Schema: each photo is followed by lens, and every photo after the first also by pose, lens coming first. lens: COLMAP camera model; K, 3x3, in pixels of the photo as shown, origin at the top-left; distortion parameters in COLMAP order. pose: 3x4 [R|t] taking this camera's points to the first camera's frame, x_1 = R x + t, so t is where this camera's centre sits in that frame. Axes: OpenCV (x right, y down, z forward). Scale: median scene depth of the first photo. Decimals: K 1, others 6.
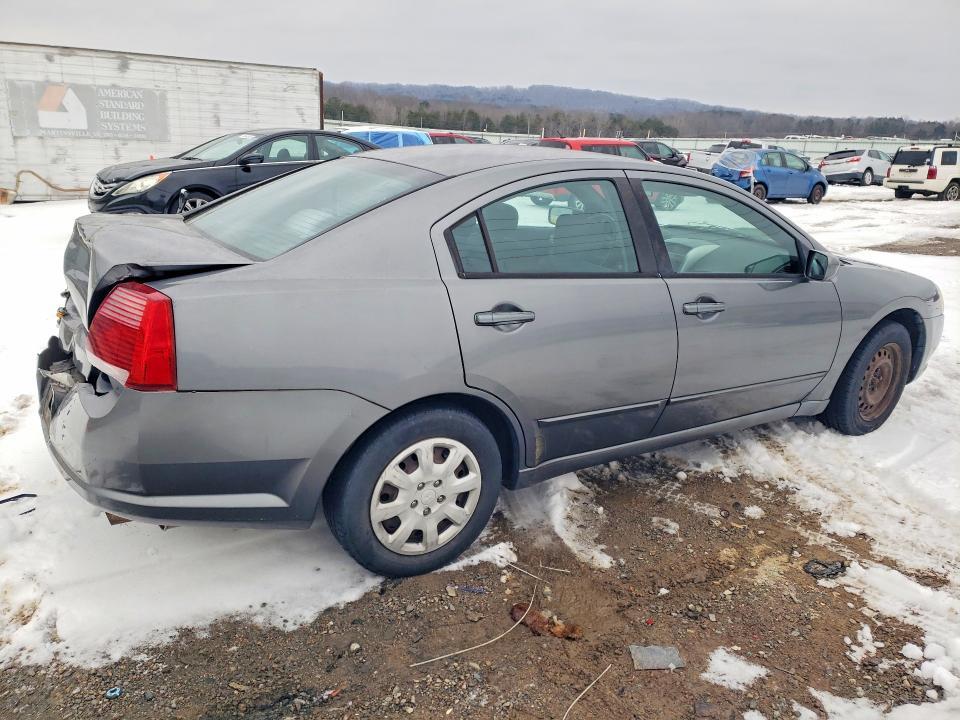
lens RADIAL K [[734.9, 0, 476.7], [0, 734.9, 359.9], [0, 0, 1]] dist [-0.000078, 0.007096]
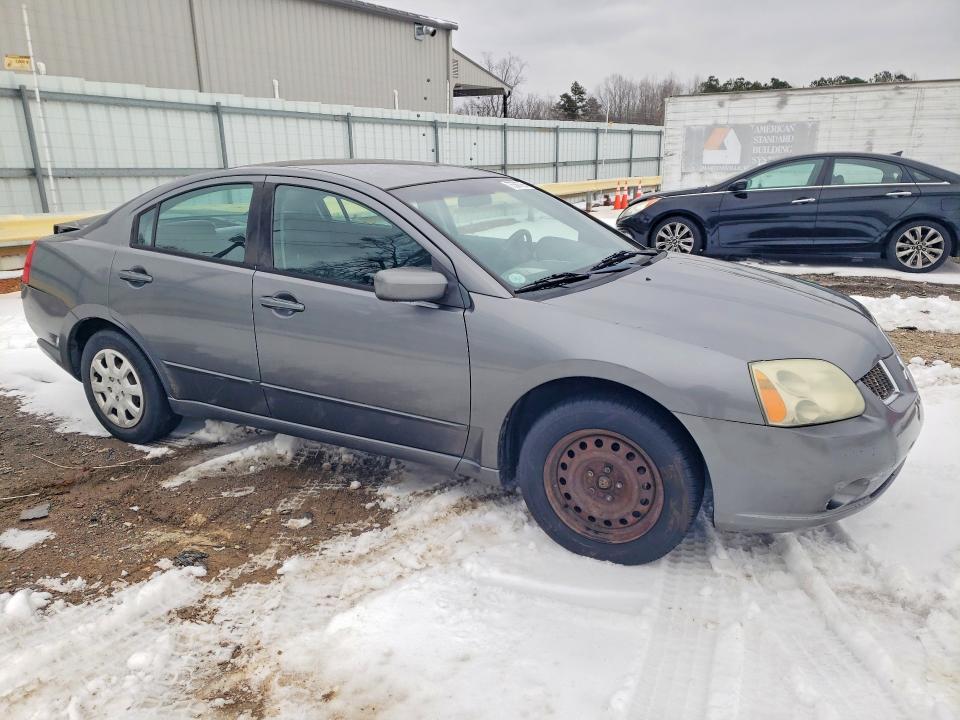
lens RADIAL K [[734.9, 0, 475.0], [0, 734.9, 359.6], [0, 0, 1]] dist [-0.000078, 0.007096]
pose [[0.475160, 0.179478, -0.861400, 0.292663], [-0.220549, 0.972018, 0.080868, -0.029837], [0.851810, 0.151555, 0.501448, 0.155328]]
